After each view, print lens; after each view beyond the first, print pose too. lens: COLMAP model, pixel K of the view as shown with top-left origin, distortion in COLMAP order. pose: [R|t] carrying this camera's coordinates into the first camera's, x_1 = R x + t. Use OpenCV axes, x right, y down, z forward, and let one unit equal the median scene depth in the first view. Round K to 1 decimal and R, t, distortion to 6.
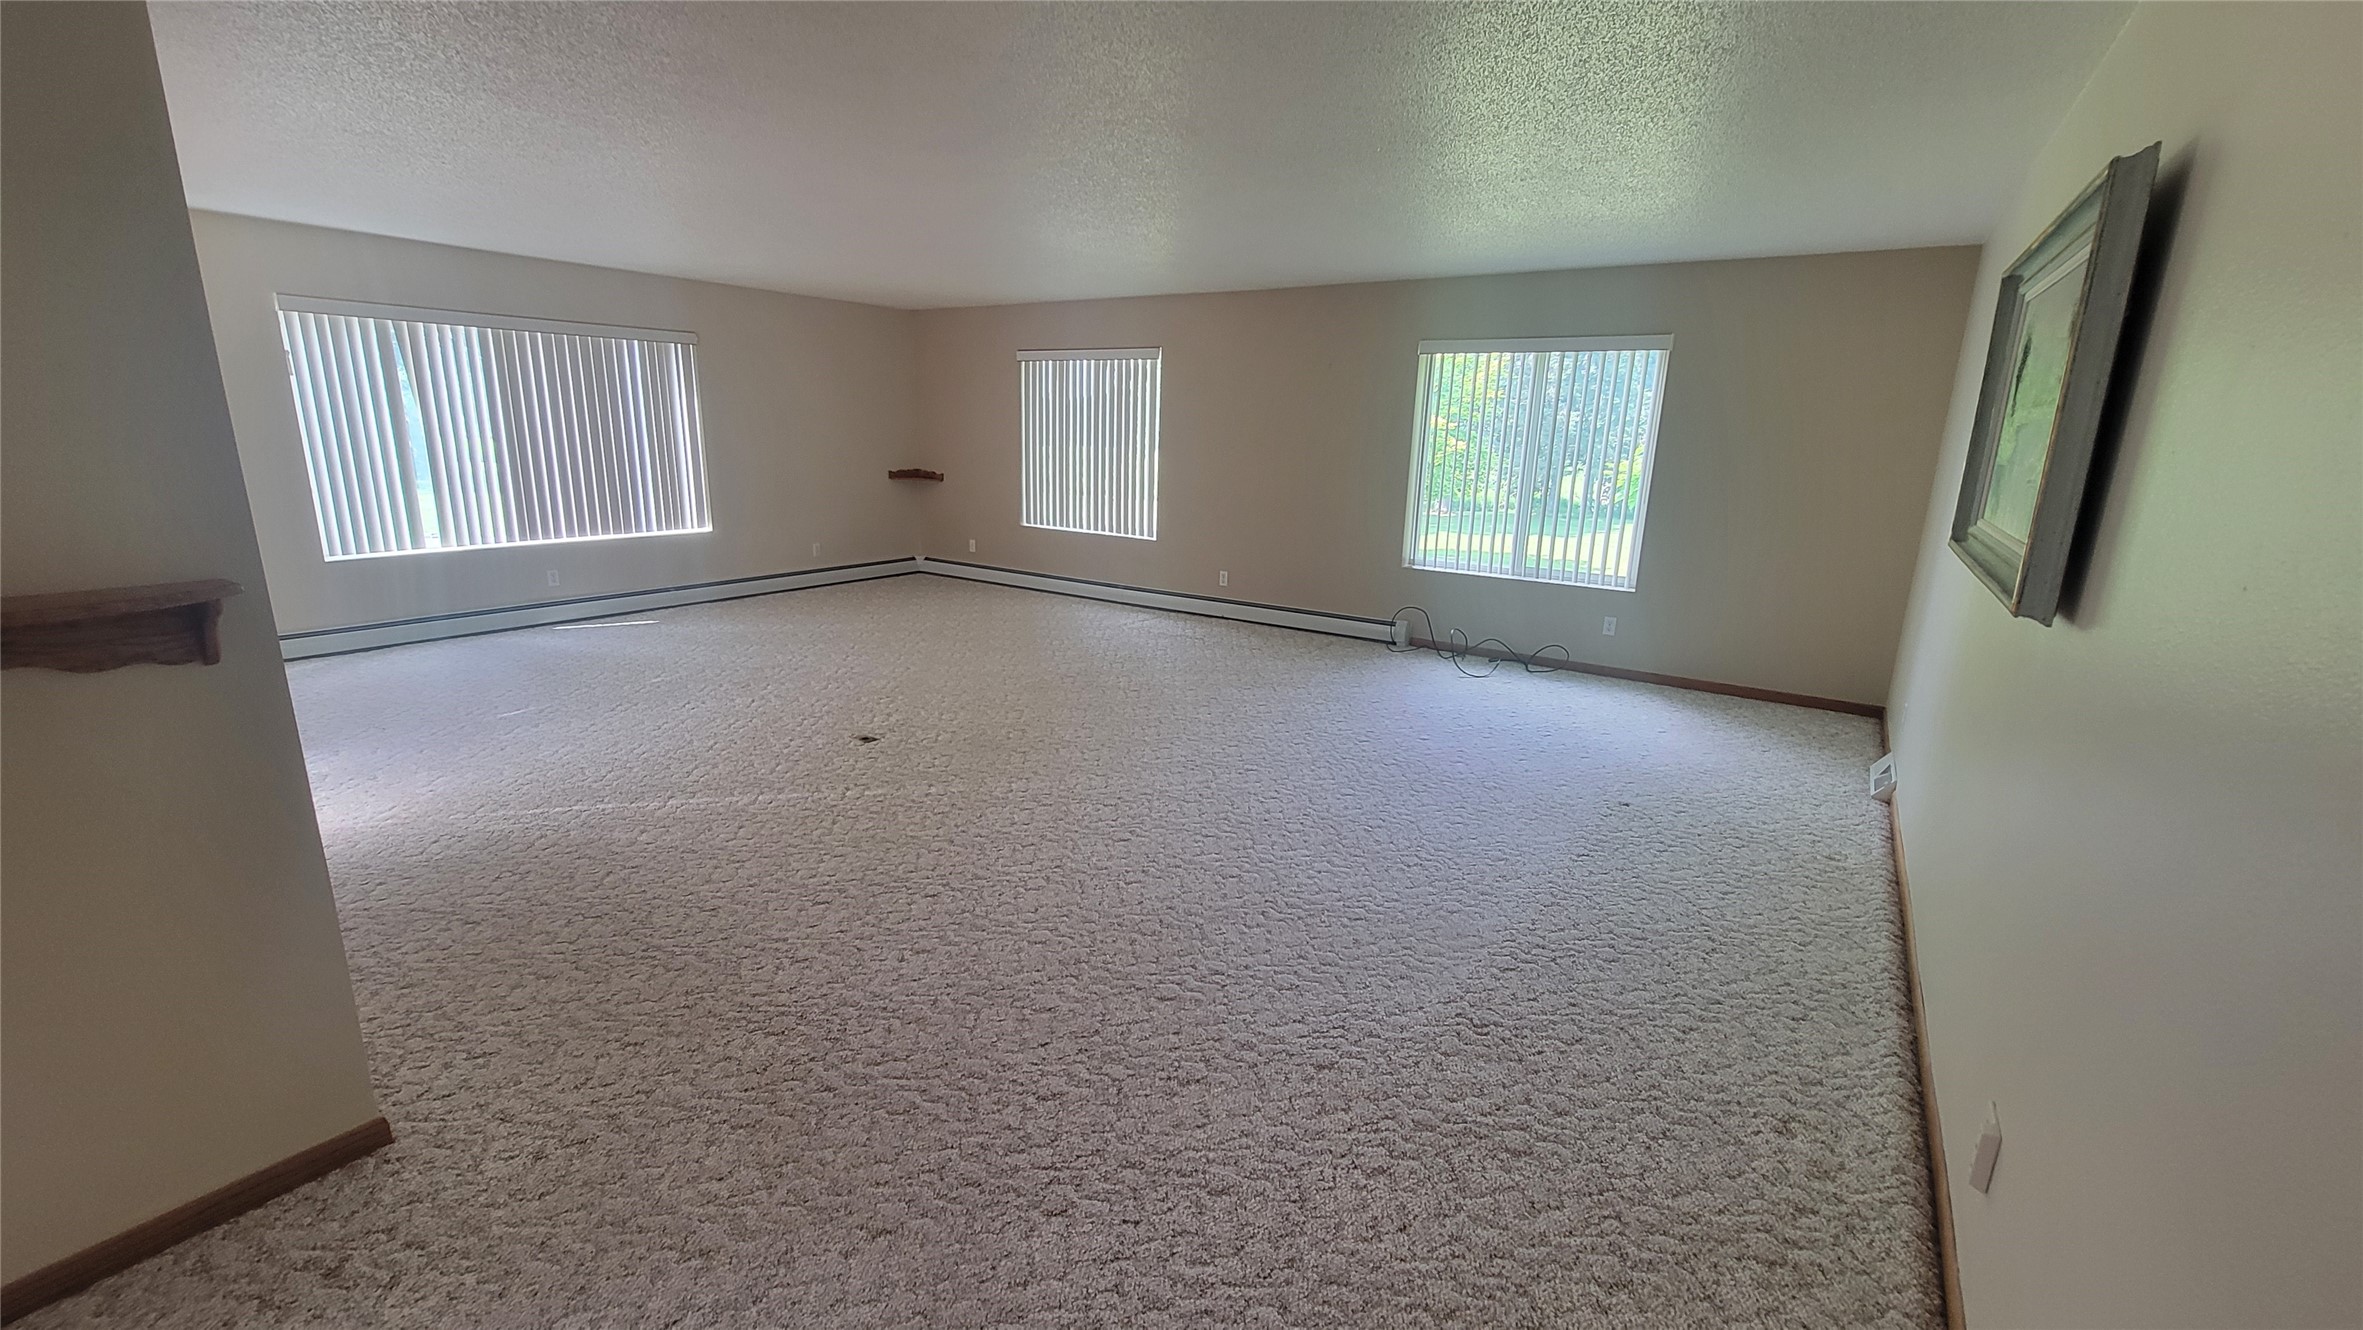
lens RADIAL K [[968.2, 0, 1161.8], [0, 968.2, 664.6], [0, 0, 1]] dist [-0.002170, 0.000774]
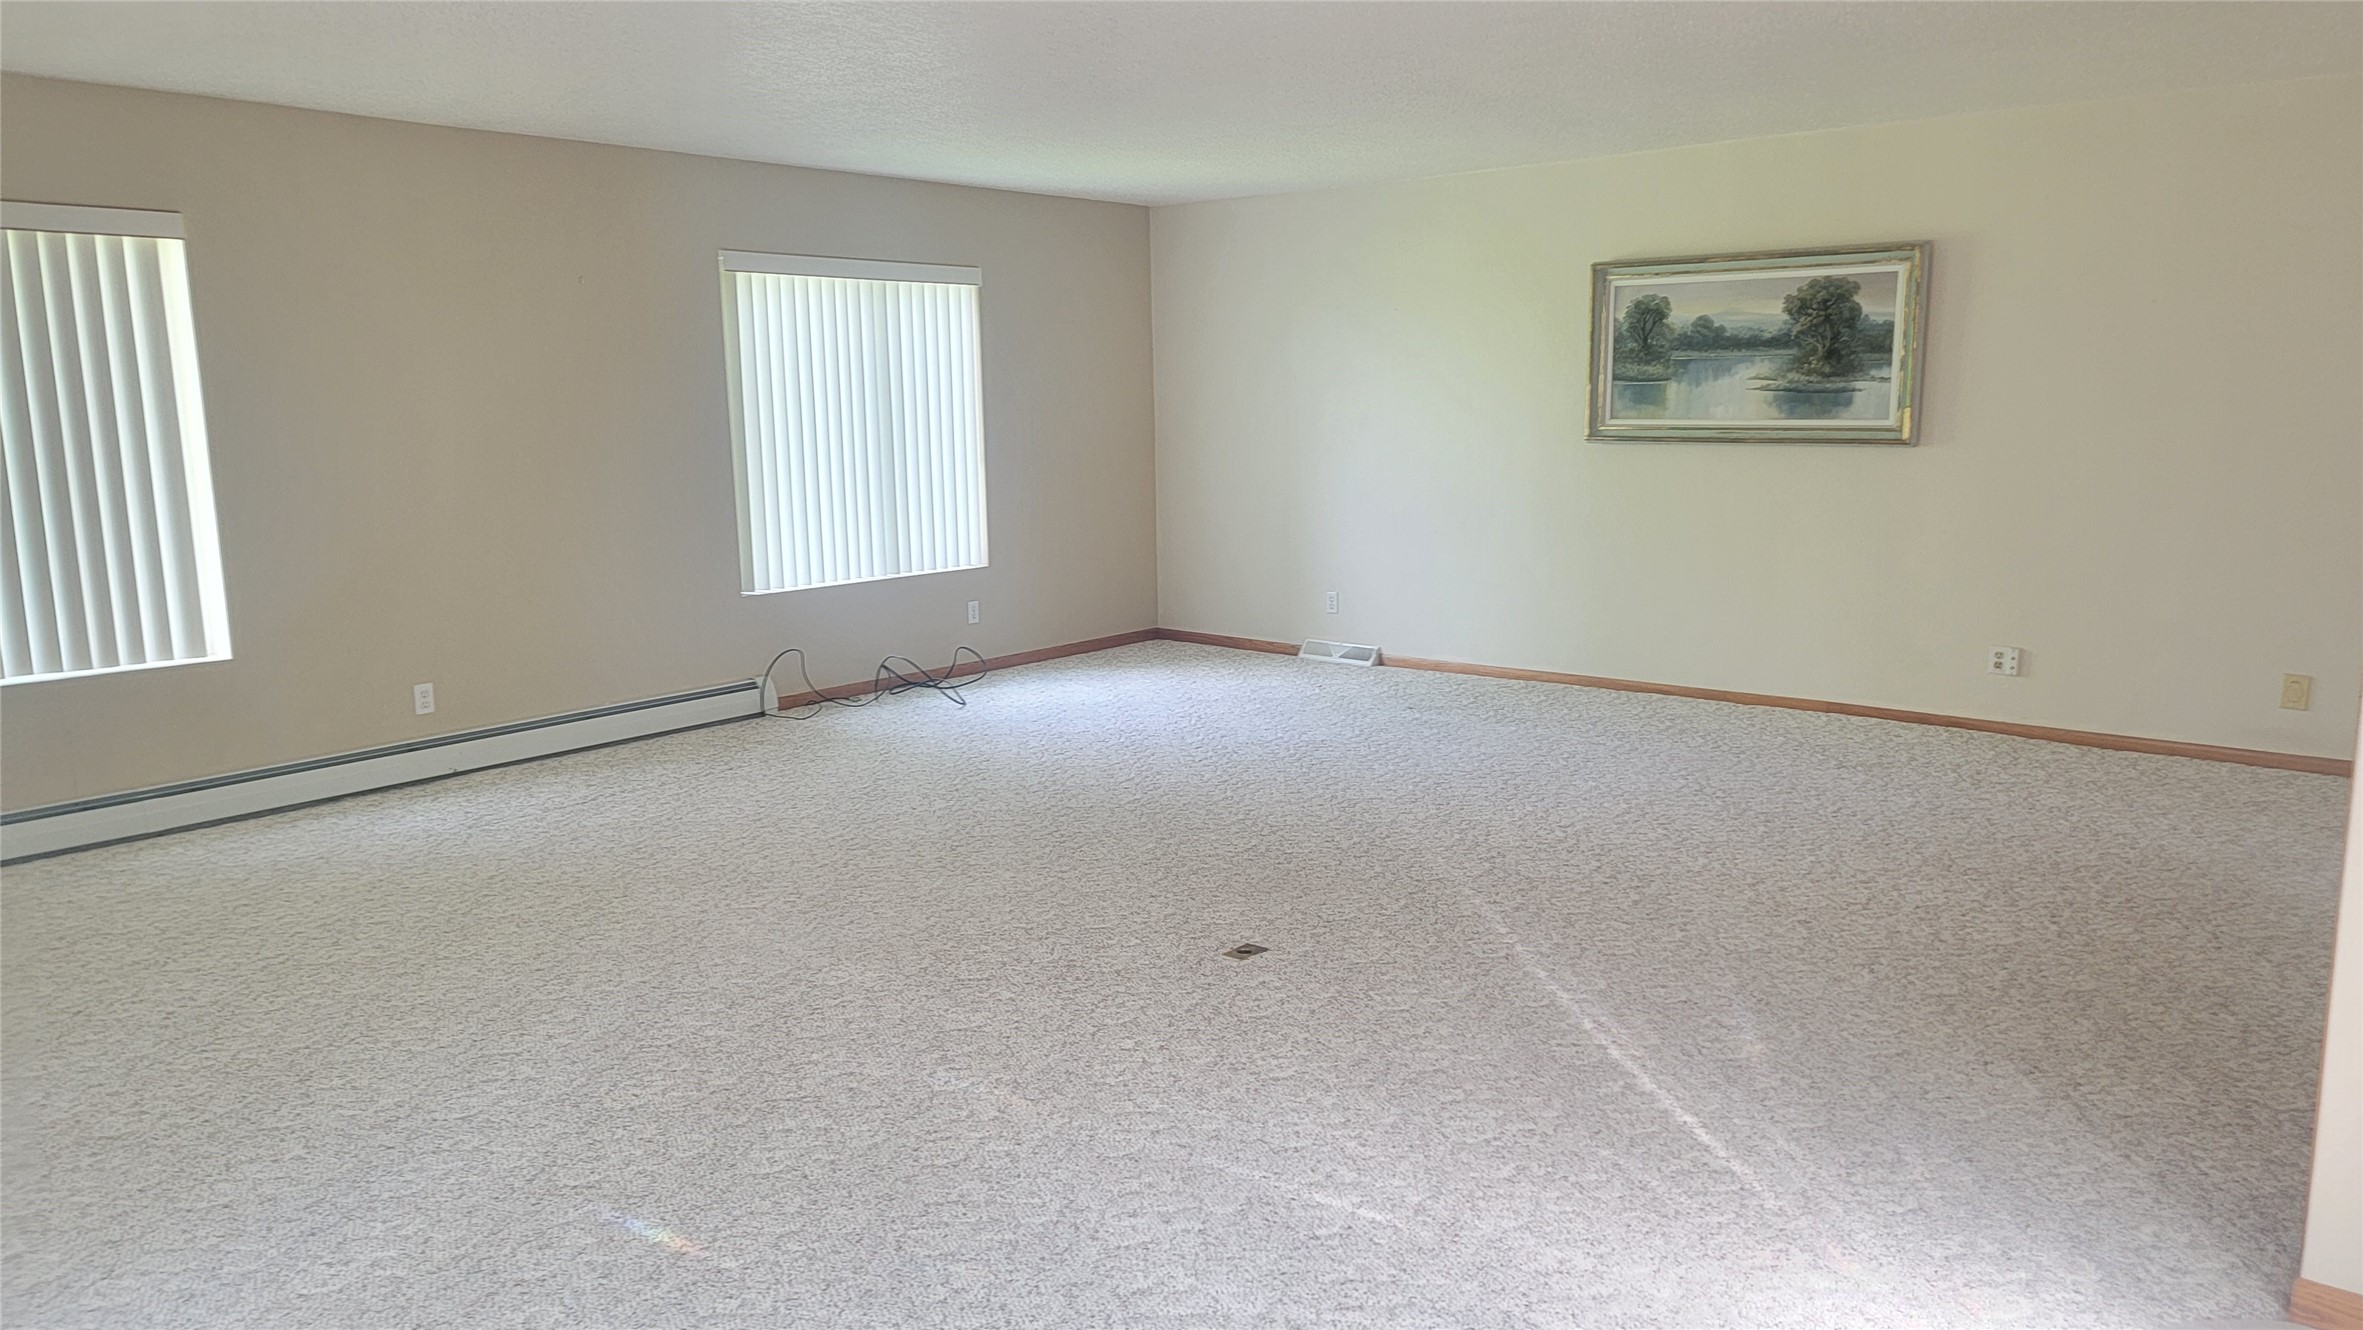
lens RADIAL K [[1633.9, 0, 1179.0], [0, 1633.9, 650.8], [0, 0, 1]] dist [0.052736, -0.017557]
pose [[0.093176, -0.184624, 0.978383, -0.881828], [0.258010, 0.953568, 0.155370, -0.178522], [-0.961639, 0.237955, 0.136484, 0.644956]]
